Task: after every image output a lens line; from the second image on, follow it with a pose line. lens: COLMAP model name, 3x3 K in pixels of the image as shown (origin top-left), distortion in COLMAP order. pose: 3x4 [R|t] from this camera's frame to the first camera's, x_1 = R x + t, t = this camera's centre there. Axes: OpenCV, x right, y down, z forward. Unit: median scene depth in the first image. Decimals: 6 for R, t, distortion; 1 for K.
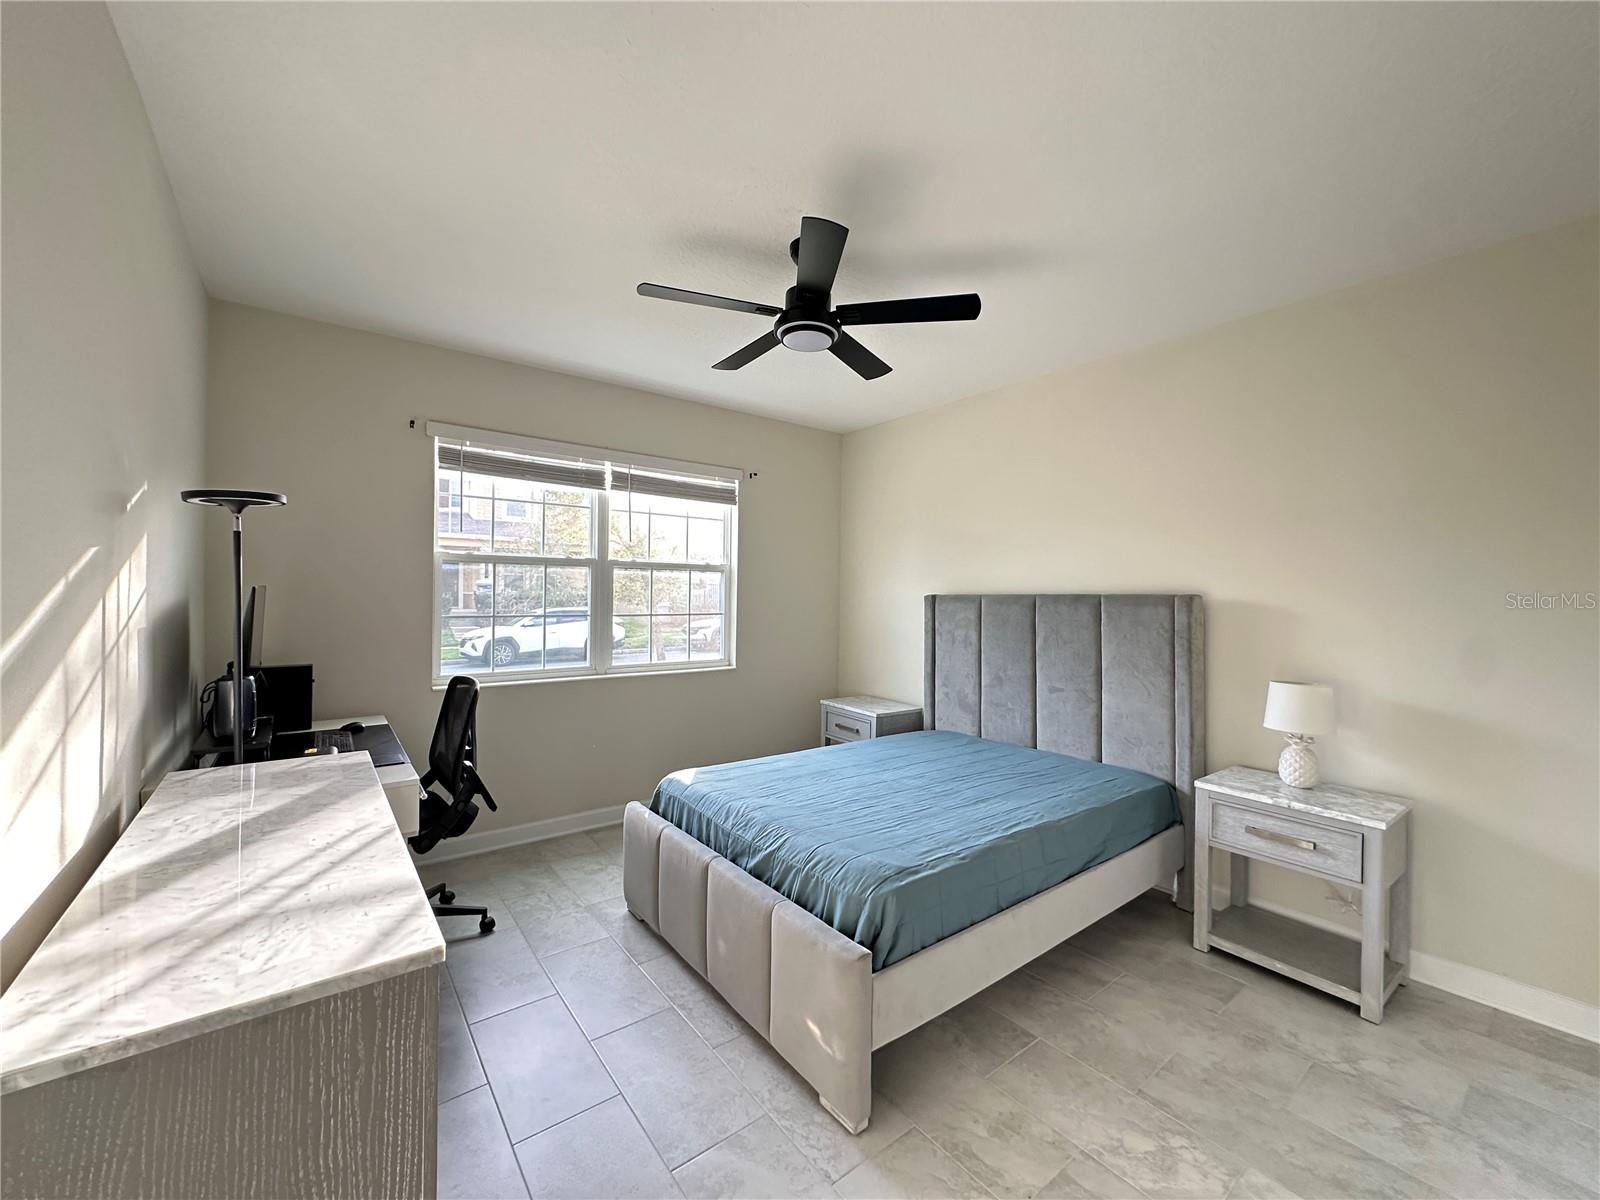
lens RADIAL K [[645.3, 0, 796.3], [0, 645.3, 597.4], [0, 0, 1]] dist [0.003333, -0.000009]
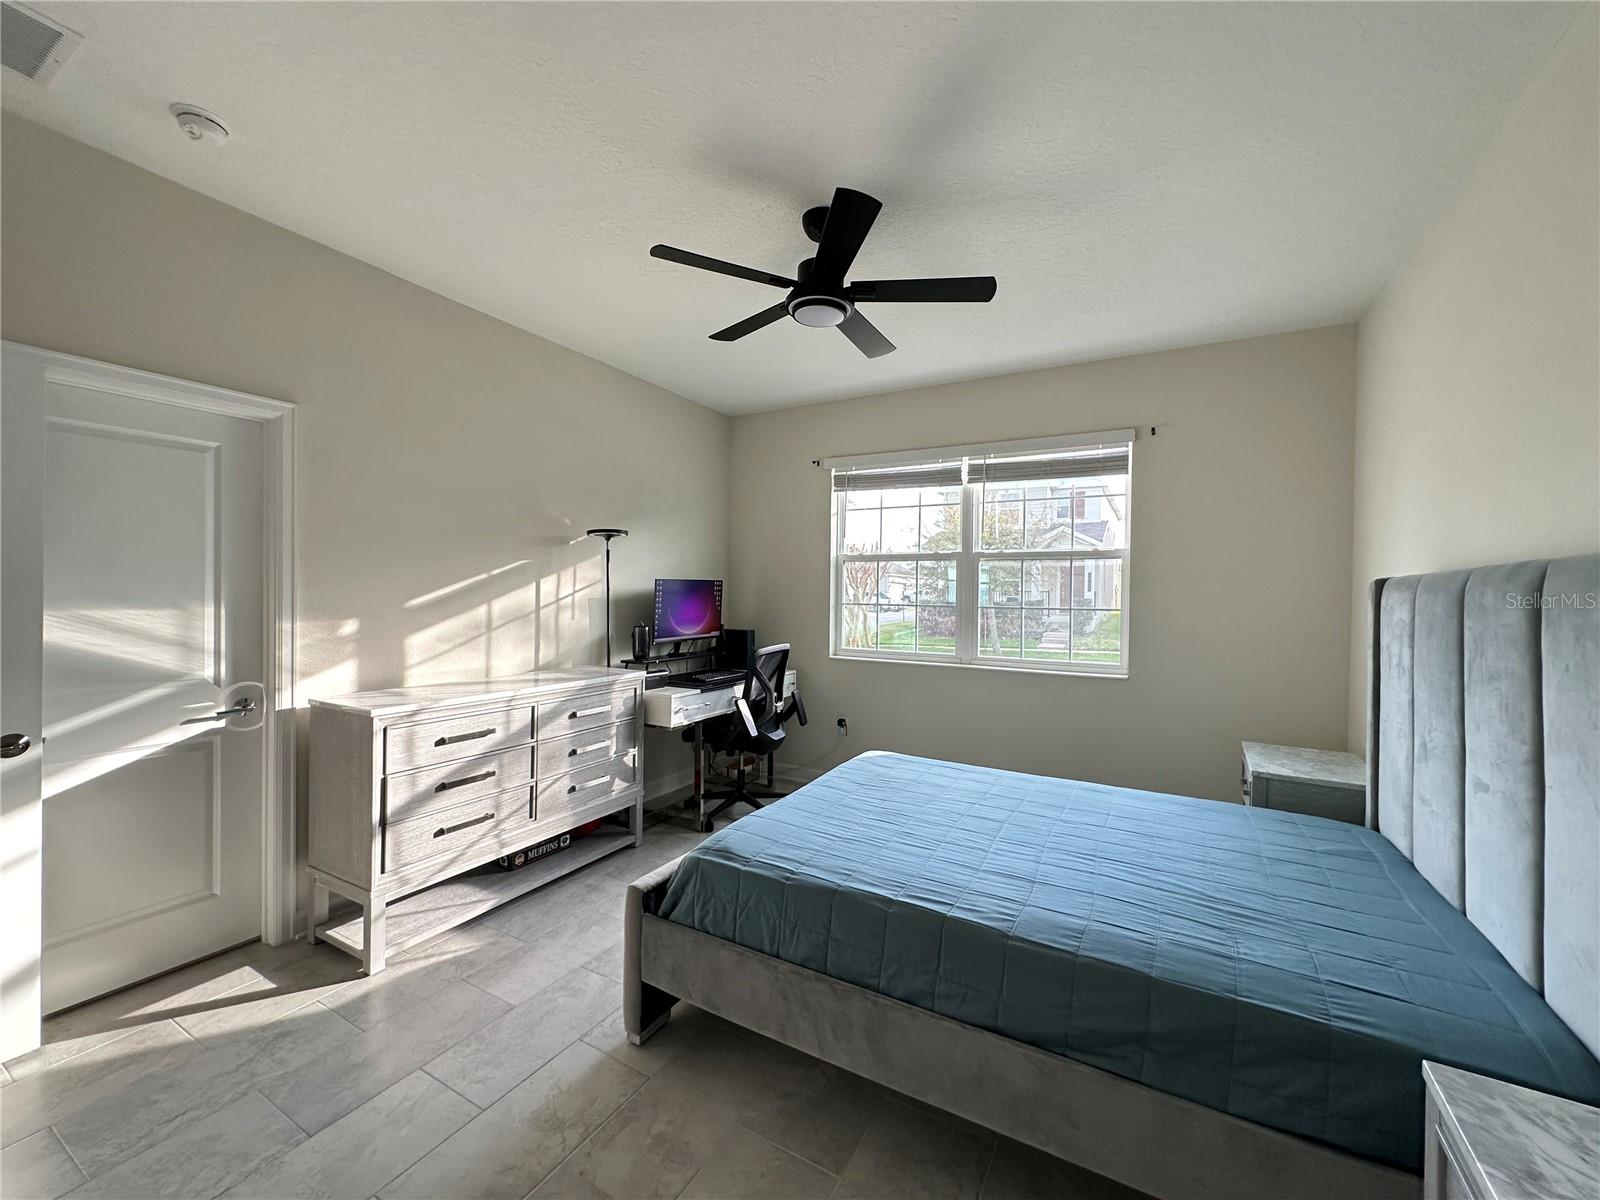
lens RADIAL K [[645.3, 0, 796.7], [0, 645.3, 593.0], [0, 0, 1]] dist [0.003333, -0.000009]
pose [[0.388912, -0.005303, -0.921259, 0.627717], [-0.011961, 0.999870, -0.010805, 0.023622], [0.921197, 0.015221, 0.388798, 0.406616]]
